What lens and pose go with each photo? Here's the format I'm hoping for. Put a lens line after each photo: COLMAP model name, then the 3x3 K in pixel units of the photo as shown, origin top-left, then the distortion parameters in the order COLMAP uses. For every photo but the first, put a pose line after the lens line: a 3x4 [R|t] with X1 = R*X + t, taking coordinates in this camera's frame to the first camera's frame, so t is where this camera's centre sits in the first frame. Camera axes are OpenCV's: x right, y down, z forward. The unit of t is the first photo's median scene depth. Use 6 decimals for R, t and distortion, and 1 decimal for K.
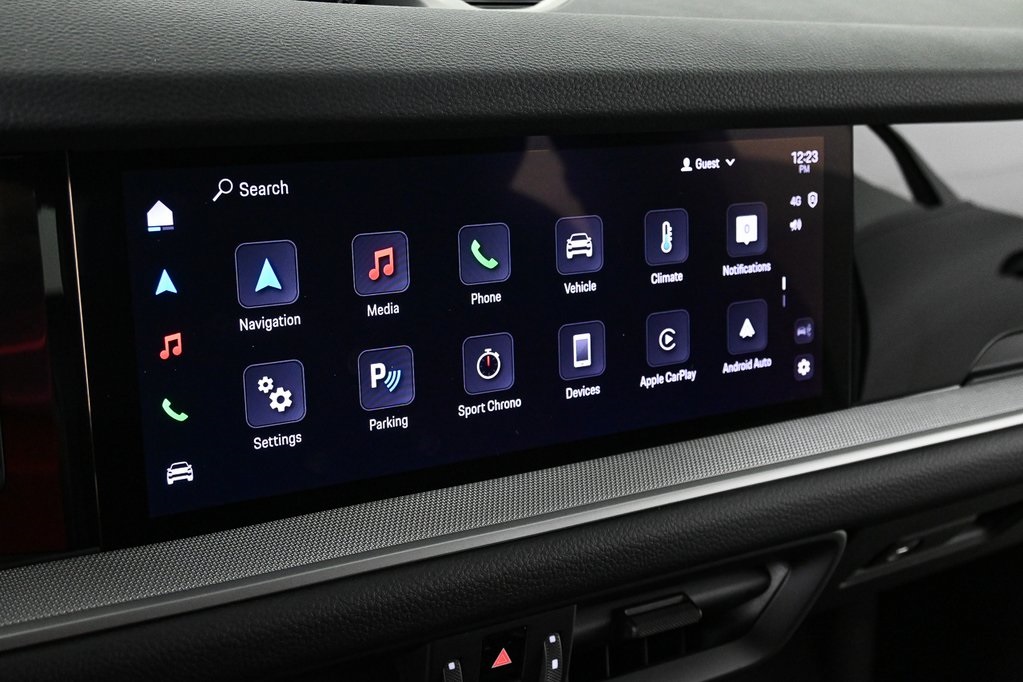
lens RADIAL K [[1330.6, 0, 513.7], [0, 1330.6, 344.3], [0, 0, 1]] dist [0.014193, 0.000000]
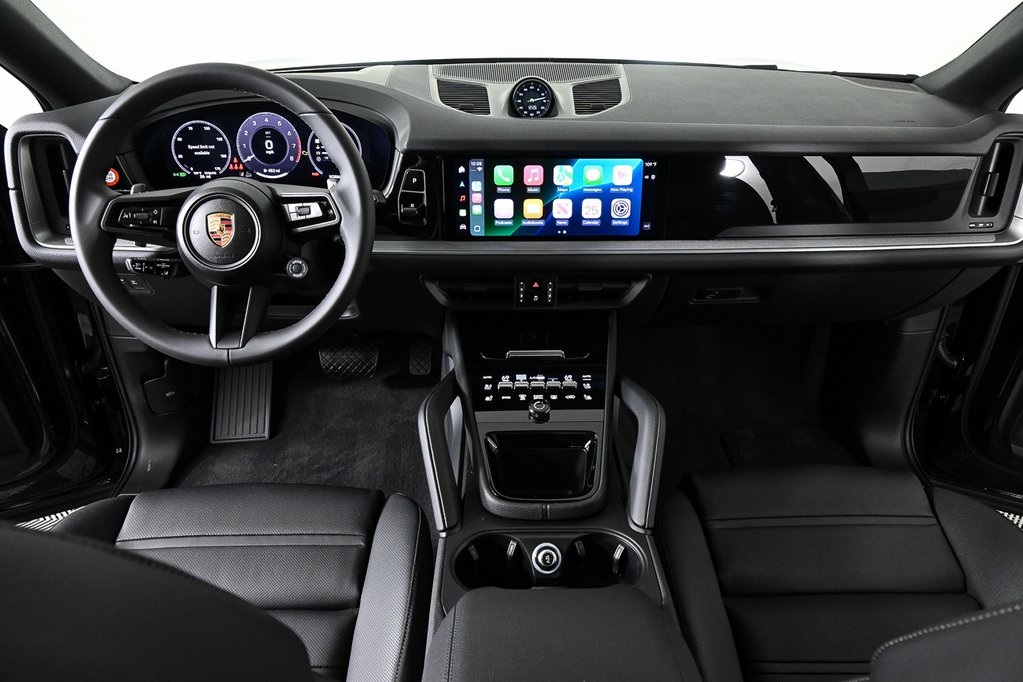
lens RADIAL K [[699.2, 0, 517.1], [0, 699.2, 344.7], [0, 0, 1]] dist [0.001482, -0.007653]
pose [[0.865988, 0.195940, -0.460079, 0.970362], [-0.113068, 0.972934, 0.201534, -0.012892], [0.487115, -0.122506, 0.864703, -0.919065]]
